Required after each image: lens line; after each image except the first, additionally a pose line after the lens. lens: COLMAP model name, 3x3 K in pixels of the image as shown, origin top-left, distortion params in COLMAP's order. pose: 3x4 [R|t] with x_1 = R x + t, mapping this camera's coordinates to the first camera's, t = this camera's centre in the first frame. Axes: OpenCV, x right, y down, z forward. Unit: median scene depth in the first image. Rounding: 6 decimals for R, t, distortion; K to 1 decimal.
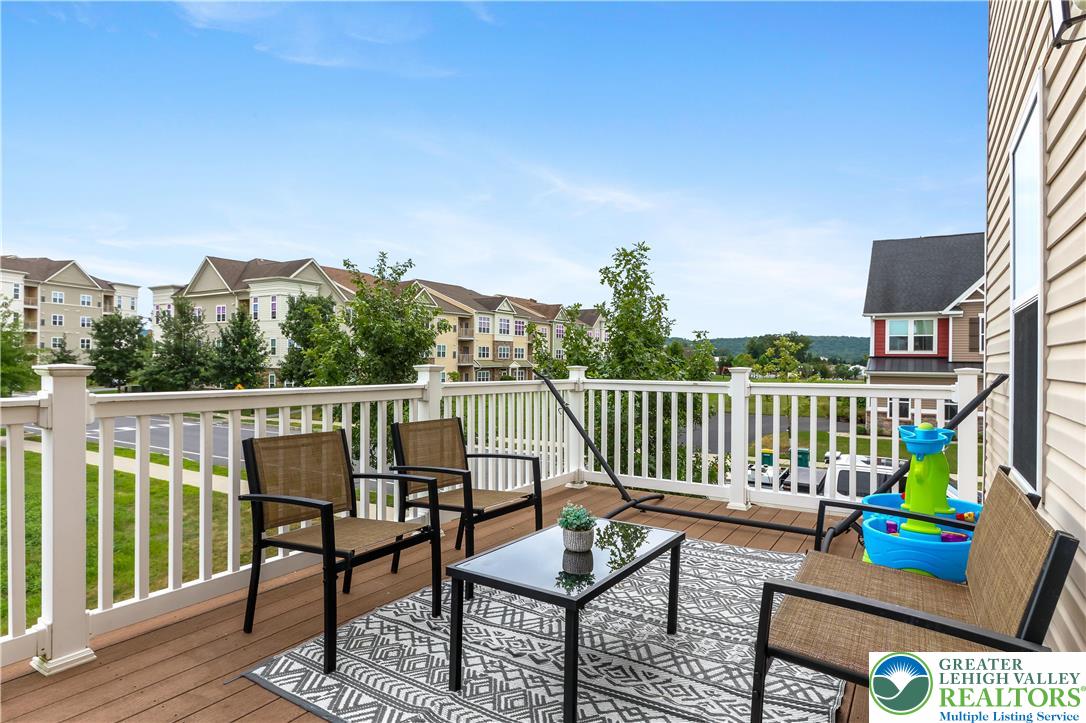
lens RADIAL K [[609.2, 0, 541.0], [0, 609.2, 362.5], [0, 0, 1]] dist [-0.019868, -0.000435]
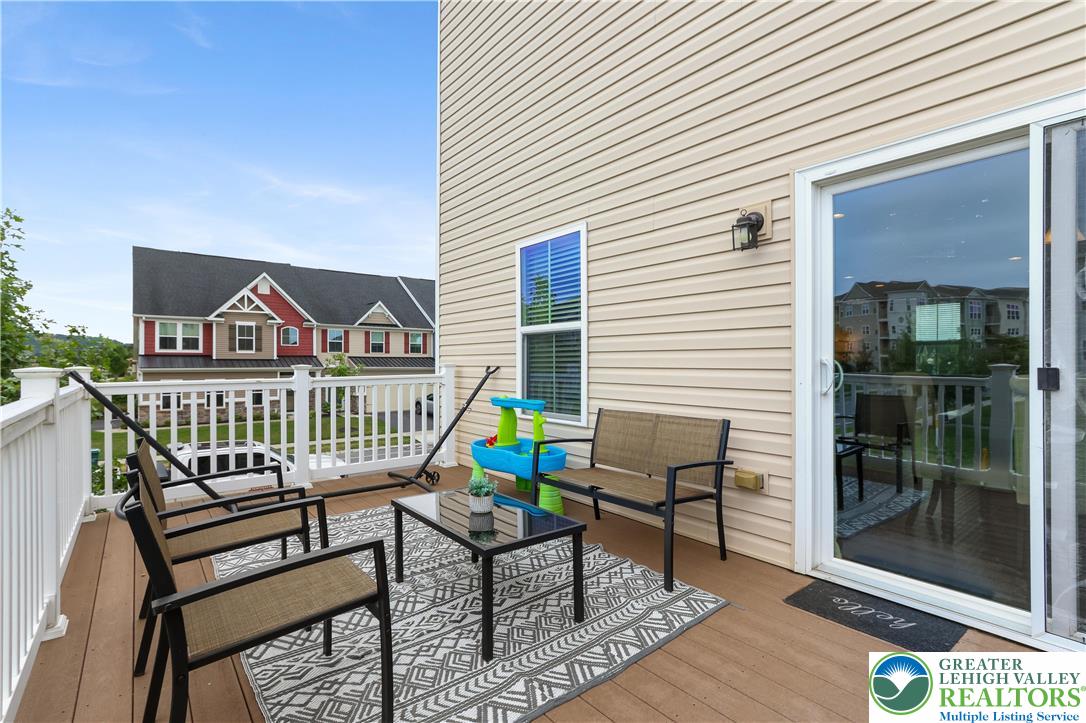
lens RADIAL K [[502.1, 0, 540.9], [0, 502.1, 361.3], [0, 0, 1]] dist [-0.003212, 0.001052]
pose [[0.322987, -0.008304, 0.946367, -0.228296], [0.005583, 0.999961, 0.006868, -0.001449], [-0.946387, 0.003065, 0.323021, 0.144948]]
